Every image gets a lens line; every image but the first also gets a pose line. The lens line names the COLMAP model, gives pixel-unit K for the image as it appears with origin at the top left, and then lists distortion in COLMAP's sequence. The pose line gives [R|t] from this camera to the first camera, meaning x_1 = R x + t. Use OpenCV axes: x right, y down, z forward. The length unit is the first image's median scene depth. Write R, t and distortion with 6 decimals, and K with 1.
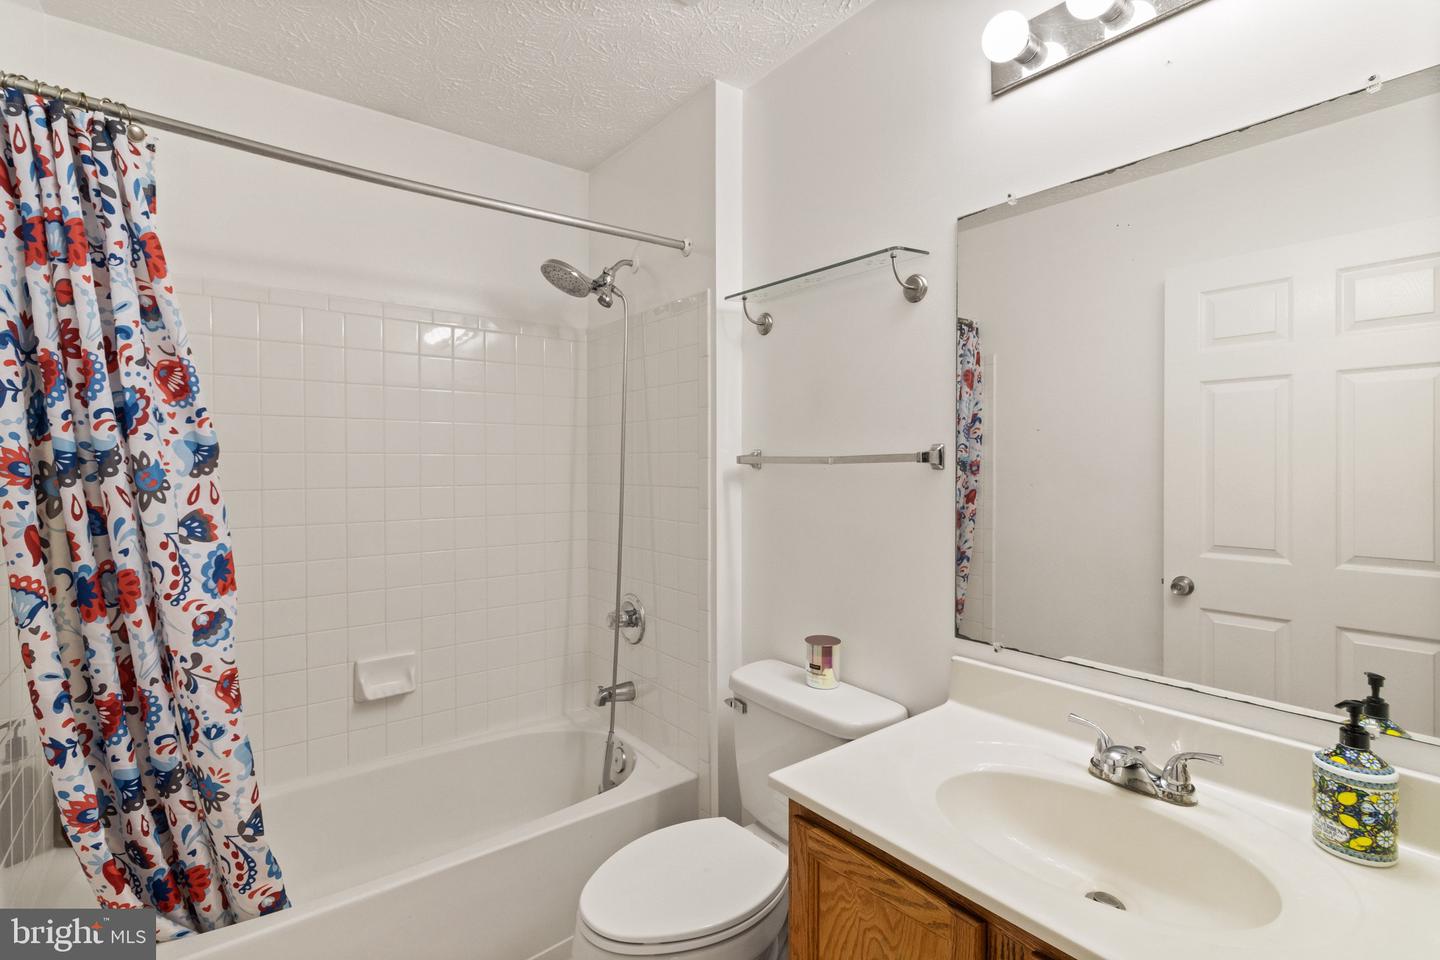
lens RADIAL K [[673.2, 0, 714.1], [0, 673.2, 465.5], [0, 0, 1]] dist [-0.001395, -0.000277]
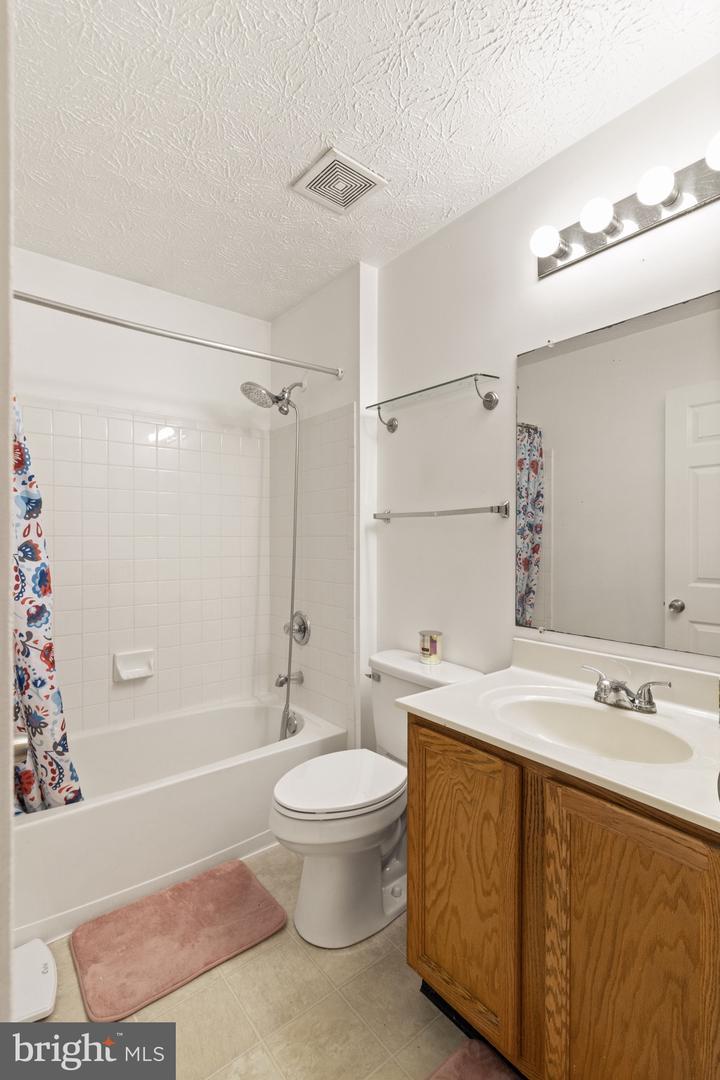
lens RADIAL K [[504.9, 0, 355.3], [0, 504.9, 537.0], [0, 0, 1]] dist [-0.001395, -0.000277]
pose [[0.999989, 0.002465, 0.003956, -0.011718], [-0.002452, 0.999992, -0.003279, 0.043116], [-0.003964, 0.003270, 0.999987, -0.124080]]
